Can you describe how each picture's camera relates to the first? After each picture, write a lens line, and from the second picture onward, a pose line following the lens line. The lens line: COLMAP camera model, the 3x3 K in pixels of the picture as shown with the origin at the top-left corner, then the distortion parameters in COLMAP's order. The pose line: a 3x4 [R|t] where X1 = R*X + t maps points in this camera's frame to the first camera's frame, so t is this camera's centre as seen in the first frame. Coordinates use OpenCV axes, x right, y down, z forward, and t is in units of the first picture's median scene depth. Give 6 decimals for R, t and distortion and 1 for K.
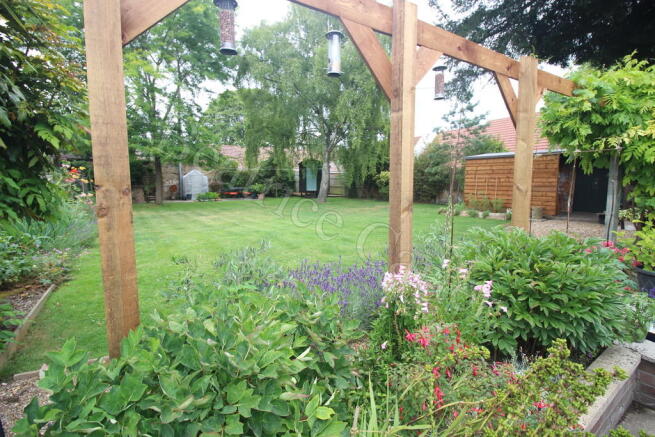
lens RADIAL K [[294.2, 0, 328.3], [0, 294.2, 206.4], [0, 0, 1]] dist [0.000264, -0.000011]
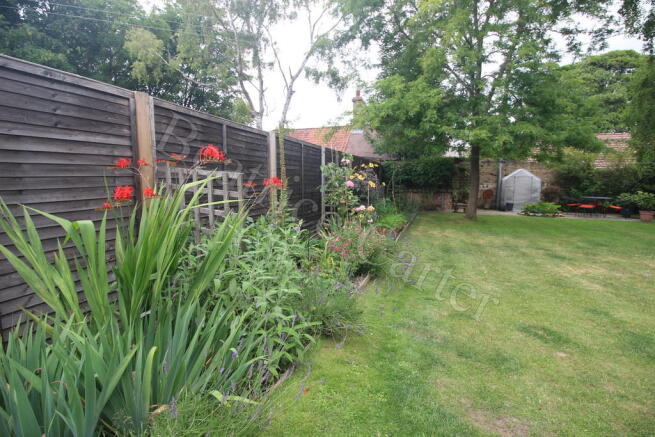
lens RADIAL K [[294.2, 0, 328.3], [0, 294.2, 206.4], [0, 0, 1]] dist [0.000264, -0.000011]
pose [[0.578385, 0.078494, -0.811979, -0.152985], [-0.084111, 0.995793, 0.036350, -0.023009], [0.811416, 0.047272, 0.582554, 0.236029]]
